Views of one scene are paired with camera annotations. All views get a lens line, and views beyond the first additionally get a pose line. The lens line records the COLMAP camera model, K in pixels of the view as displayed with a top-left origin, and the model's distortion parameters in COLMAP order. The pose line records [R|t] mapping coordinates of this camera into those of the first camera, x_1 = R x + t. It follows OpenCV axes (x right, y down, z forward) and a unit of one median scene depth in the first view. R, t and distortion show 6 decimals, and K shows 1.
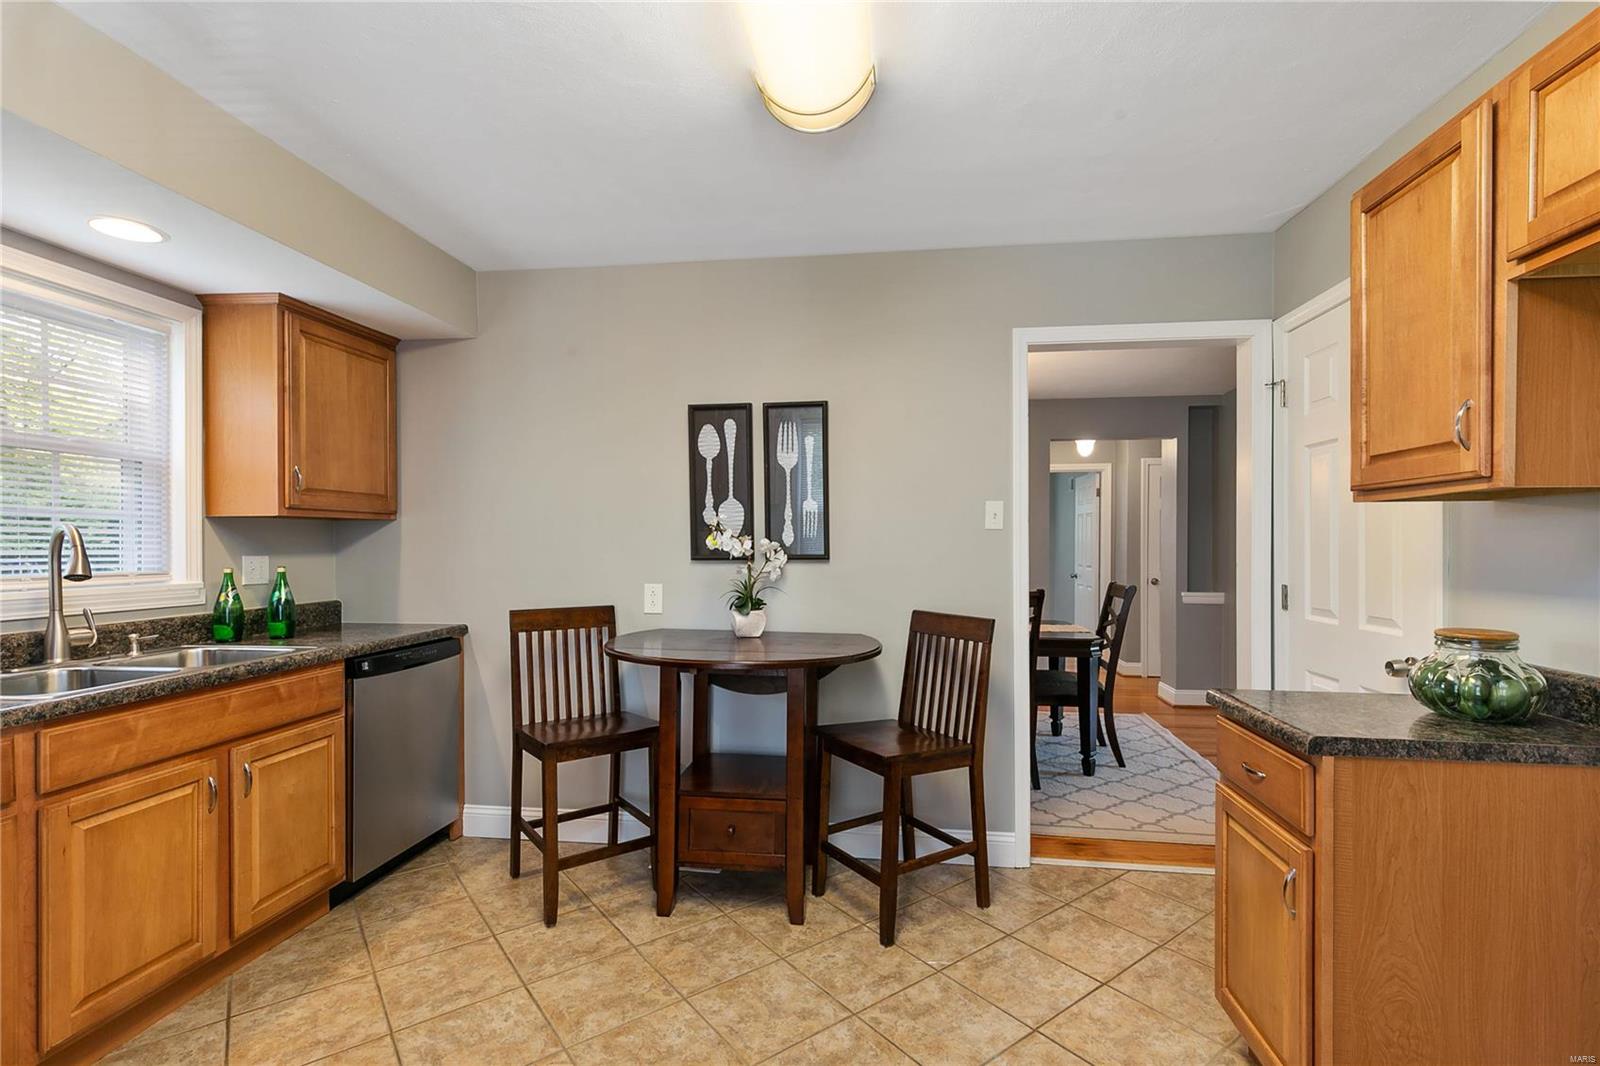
lens RADIAL K [[722.5, 0, 807.0], [0, 722.5, 537.5], [0, 0, 1]] dist [0.002225, 0.000092]
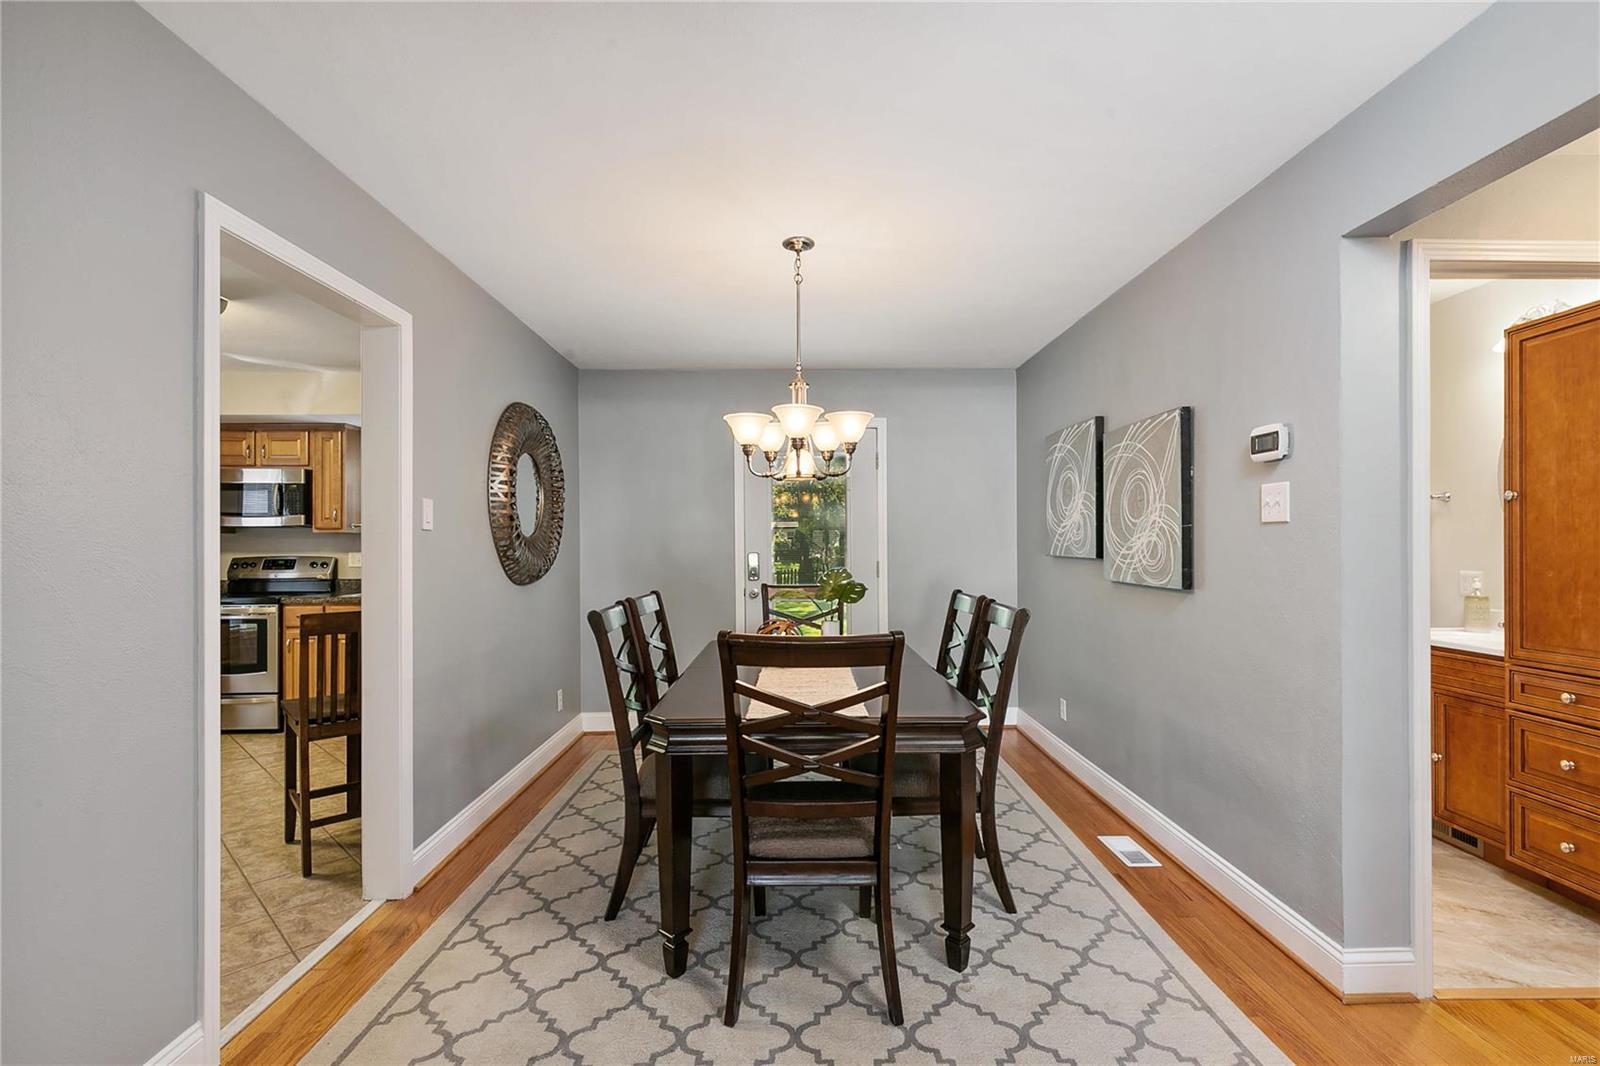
lens RADIAL K [[722.5, 0, 807.0], [0, 722.5, 537.5], [0, 0, 1]] dist [0.002225, 0.000092]
pose [[0.162687, -0.005593, -0.986662, 1.130160], [0.016912, 0.999853, -0.002880, 0.007838], [0.986533, -0.016218, 0.162758, 1.220402]]
